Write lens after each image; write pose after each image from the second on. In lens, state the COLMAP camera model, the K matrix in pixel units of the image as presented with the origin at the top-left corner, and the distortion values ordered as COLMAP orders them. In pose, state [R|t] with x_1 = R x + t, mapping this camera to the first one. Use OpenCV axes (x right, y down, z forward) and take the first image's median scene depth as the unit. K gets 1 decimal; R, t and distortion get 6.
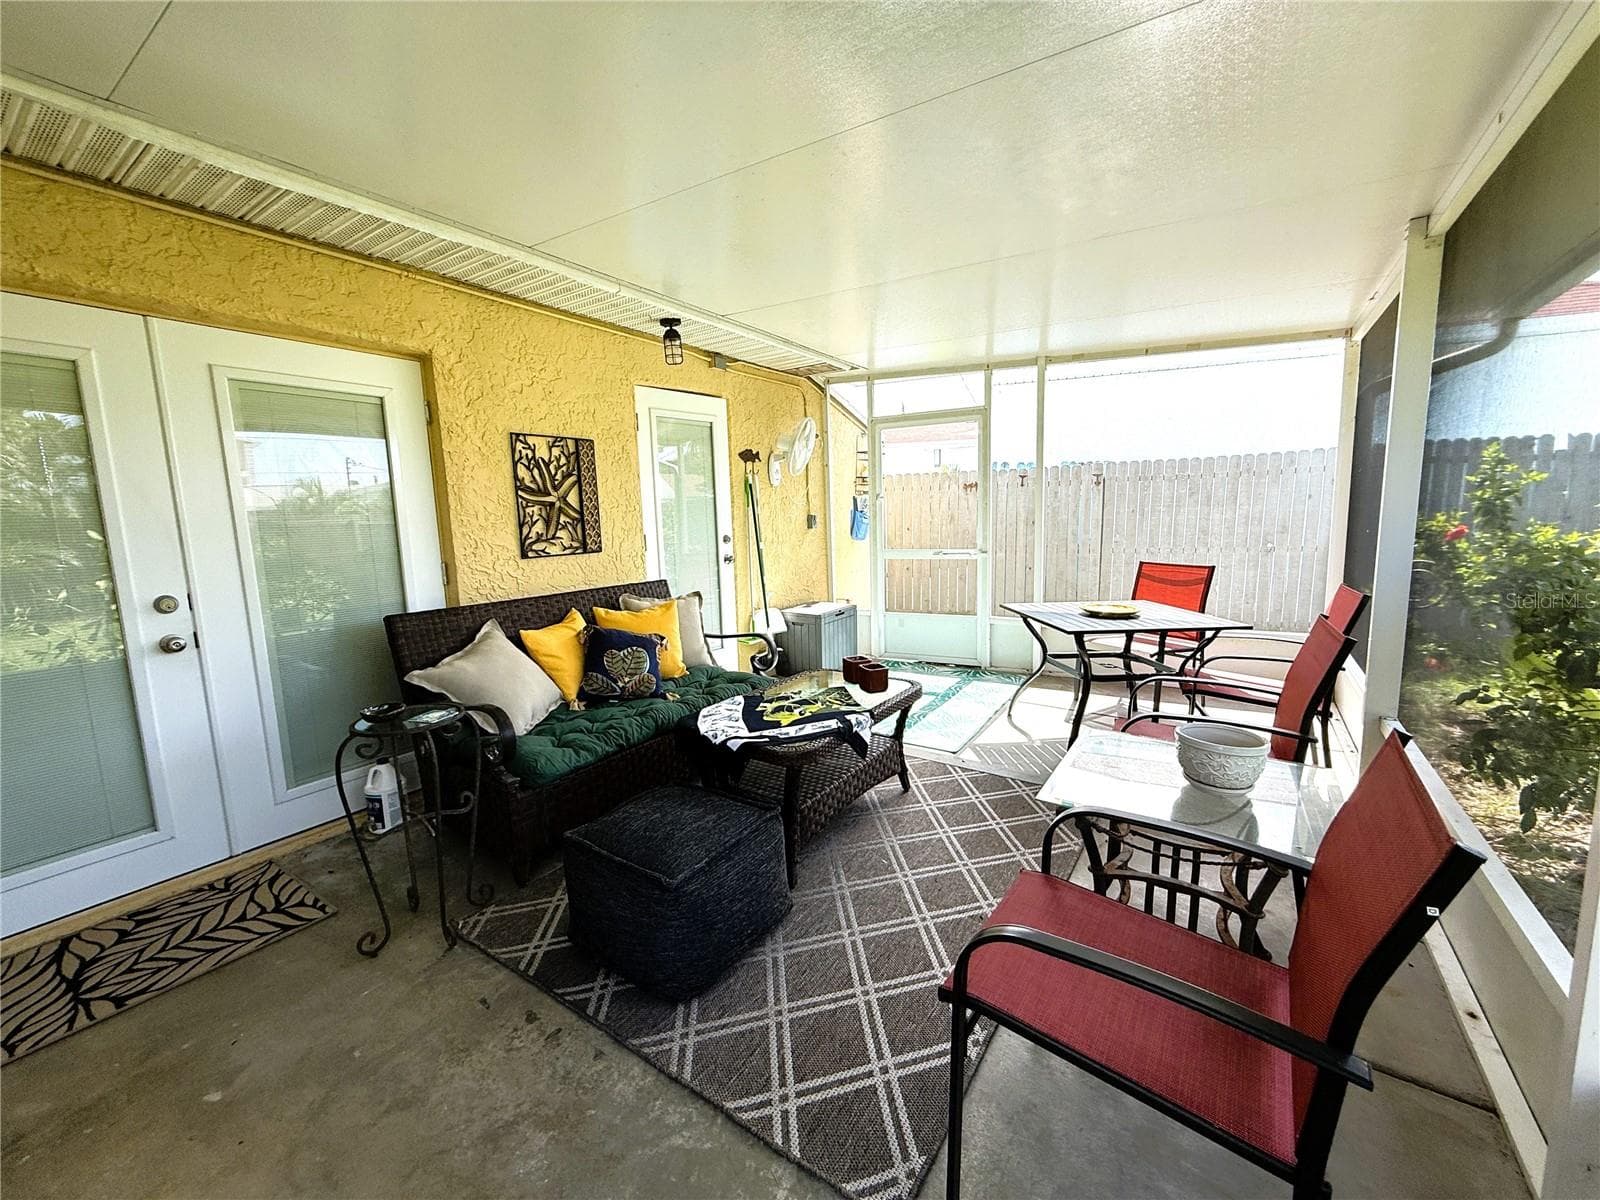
lens RADIAL K [[642.5, 0, 793.3], [0, 642.5, 601.2], [0, 0, 1]] dist [0.000023, 0.000037]
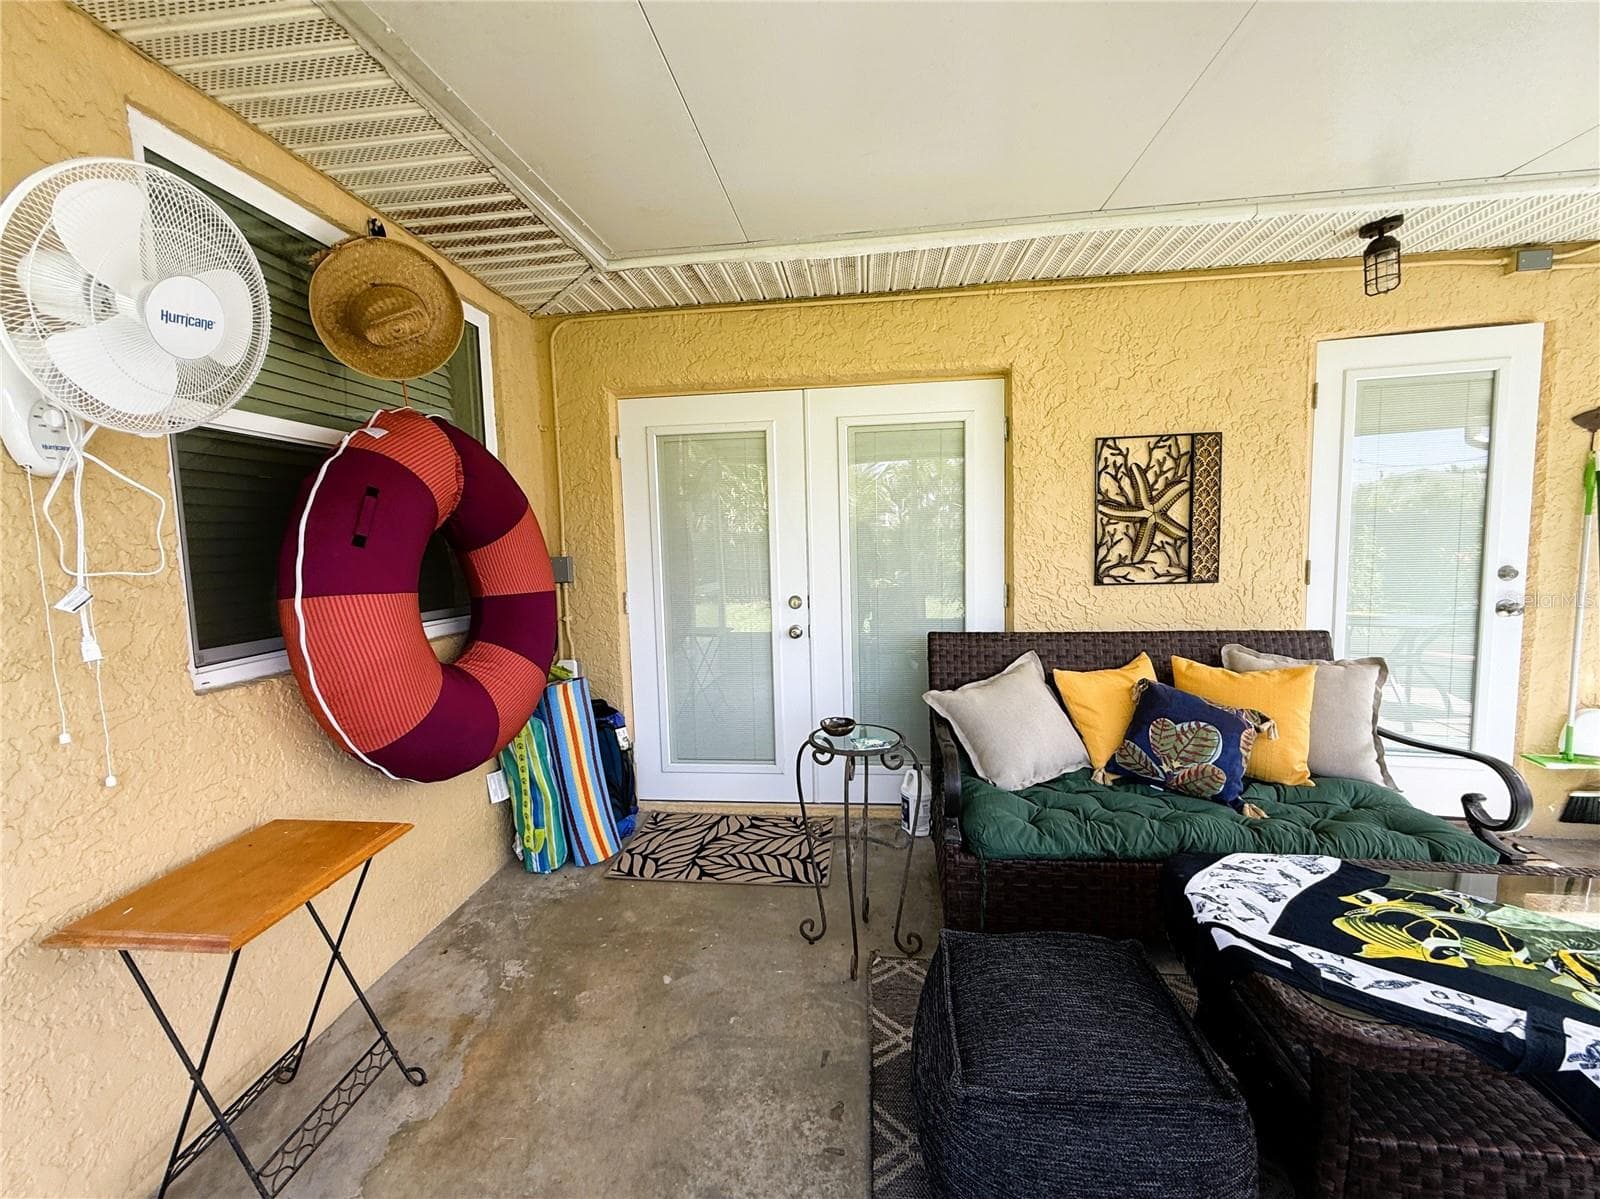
lens RADIAL K [[642.5, 0, 793.3], [0, 642.5, 600.7], [0, 0, 1]] dist [0.000023, 0.000037]
pose [[0.465694, 0.096363, -0.879683, 0.155480], [-0.107035, 0.992889, 0.052101, -0.051601], [0.878449, 0.069894, 0.472697, 0.271204]]
